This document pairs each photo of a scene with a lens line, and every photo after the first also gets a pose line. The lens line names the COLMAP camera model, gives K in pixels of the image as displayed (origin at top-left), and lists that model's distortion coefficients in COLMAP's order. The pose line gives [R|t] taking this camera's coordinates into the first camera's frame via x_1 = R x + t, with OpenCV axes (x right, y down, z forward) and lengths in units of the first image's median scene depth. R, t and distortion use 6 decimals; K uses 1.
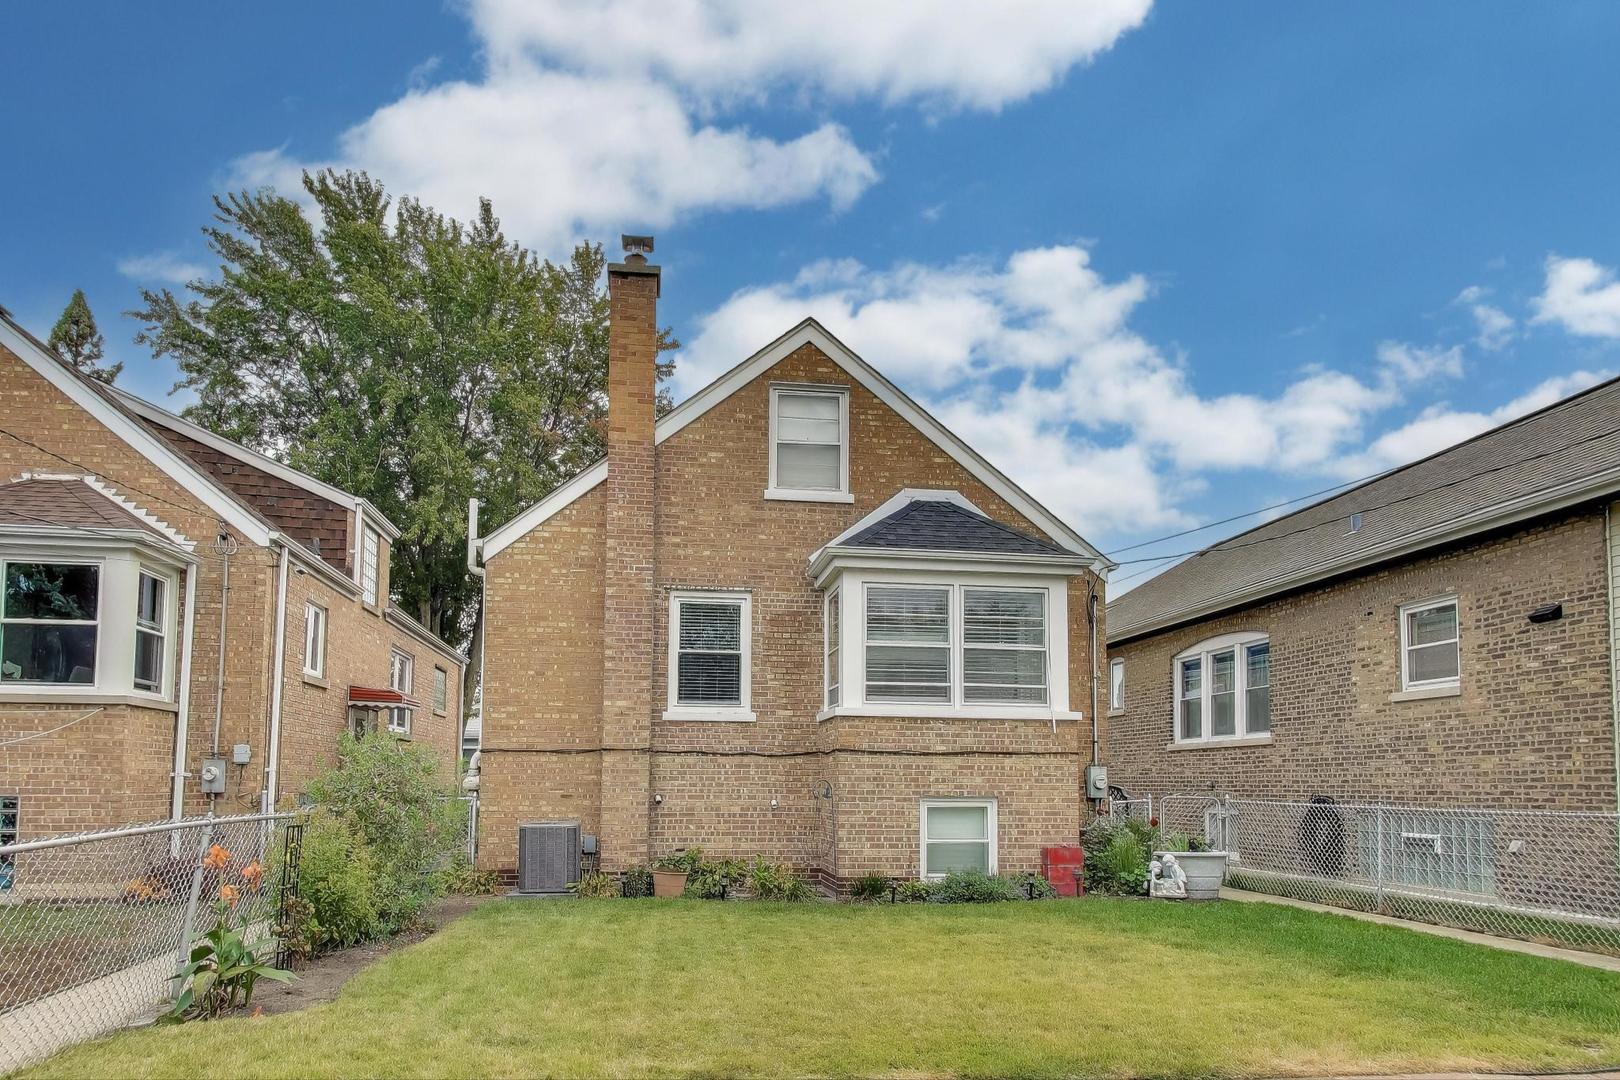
lens RADIAL K [[1082.0, 0, 739.6], [0, 1082.0, 696.6], [0, 0, 1]] dist [0.004348, -0.004019]
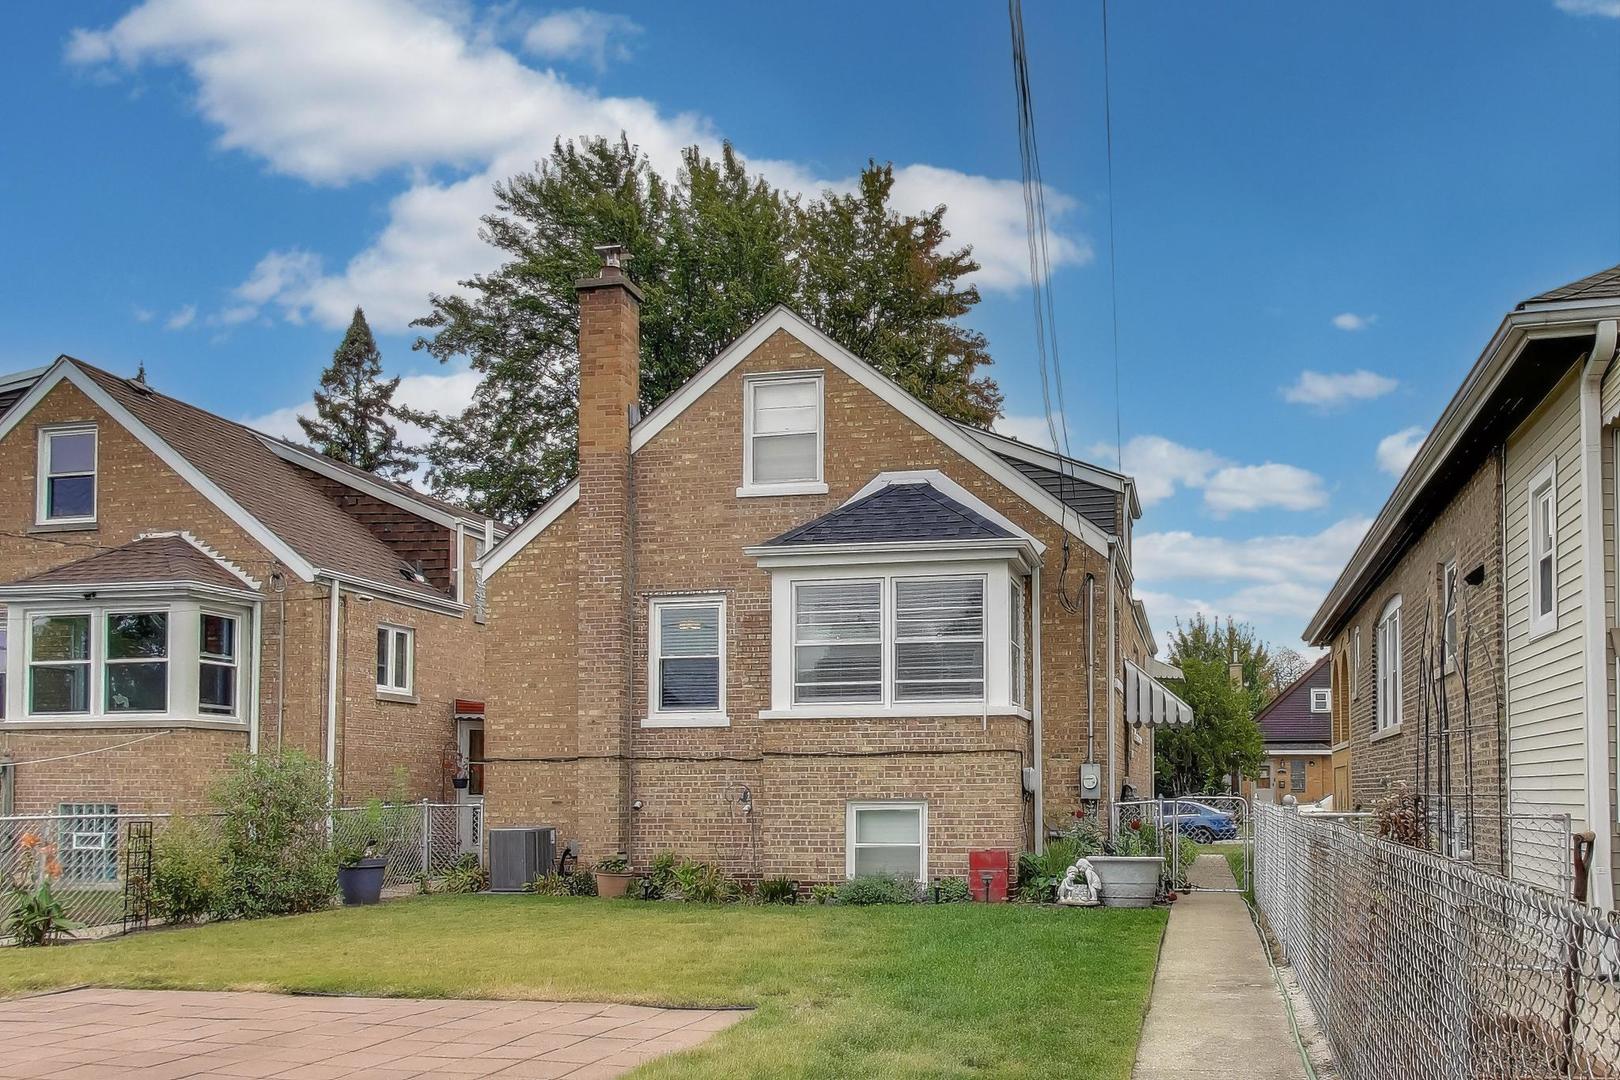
lens RADIAL K [[1391.2, 0, 813.4], [0, 1391.2, 749.3], [0, 0, 1]] dist [-0.030983, -0.005047]
pose [[0.937078, -0.021621, -0.348449, 0.545728], [0.036370, 0.998695, 0.035843, 0.001637], [0.347220, -0.046261, 0.936642, -0.167396]]
